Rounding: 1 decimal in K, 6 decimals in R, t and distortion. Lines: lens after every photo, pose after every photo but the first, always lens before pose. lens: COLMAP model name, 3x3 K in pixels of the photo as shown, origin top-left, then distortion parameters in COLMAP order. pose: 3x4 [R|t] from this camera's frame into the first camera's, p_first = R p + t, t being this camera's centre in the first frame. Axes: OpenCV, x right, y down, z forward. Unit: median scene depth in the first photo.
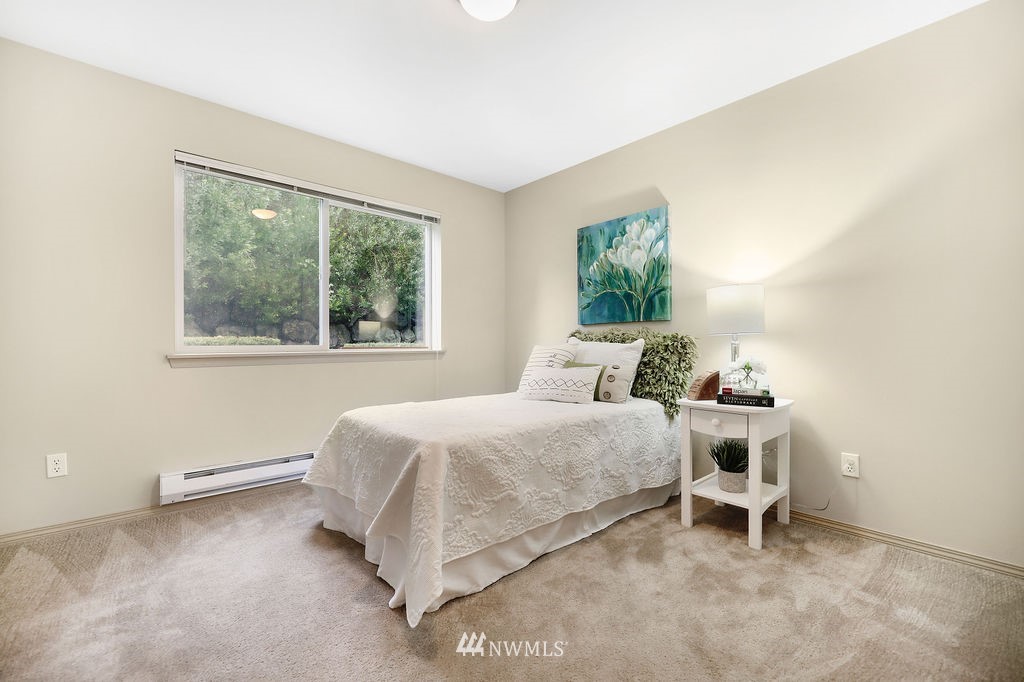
lens RADIAL K [[419.1, 0, 512.0], [0, 419.1, 341.0], [0, 0, 1]] dist [-0.001063, -0.000345]
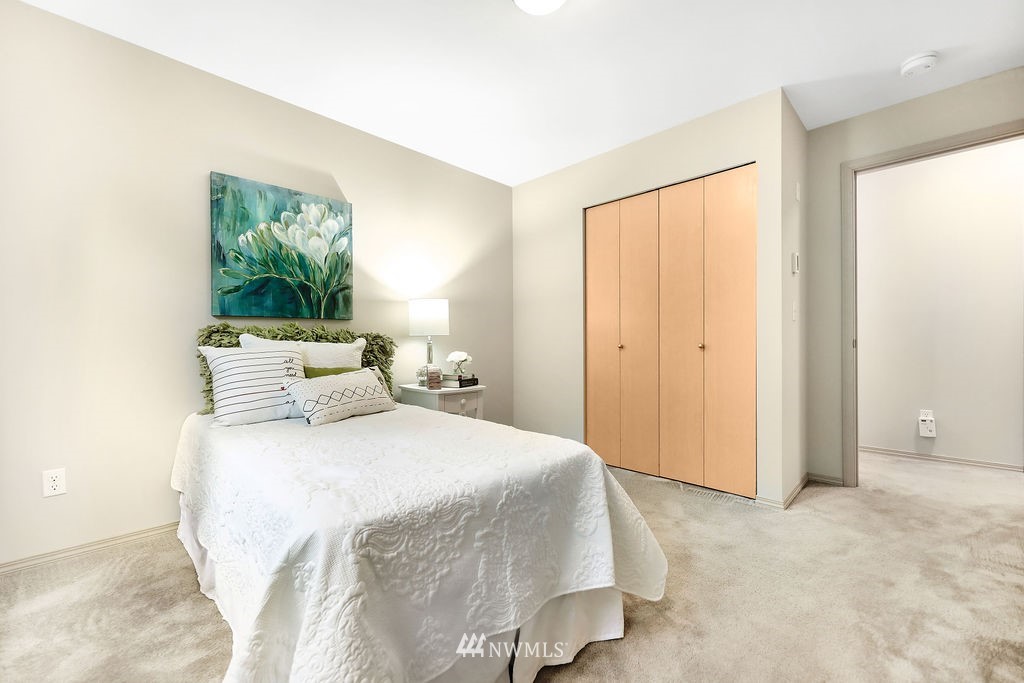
lens RADIAL K [[419.1, 0, 512.0], [0, 419.1, 341.5], [0, 0, 1]] dist [-0.001063, -0.000345]
pose [[-0.056323, 0.005875, 0.998395, -0.594496], [-0.000142, 0.999983, -0.005892, 0.007327], [-0.998413, -0.000474, -0.056322, 0.629422]]
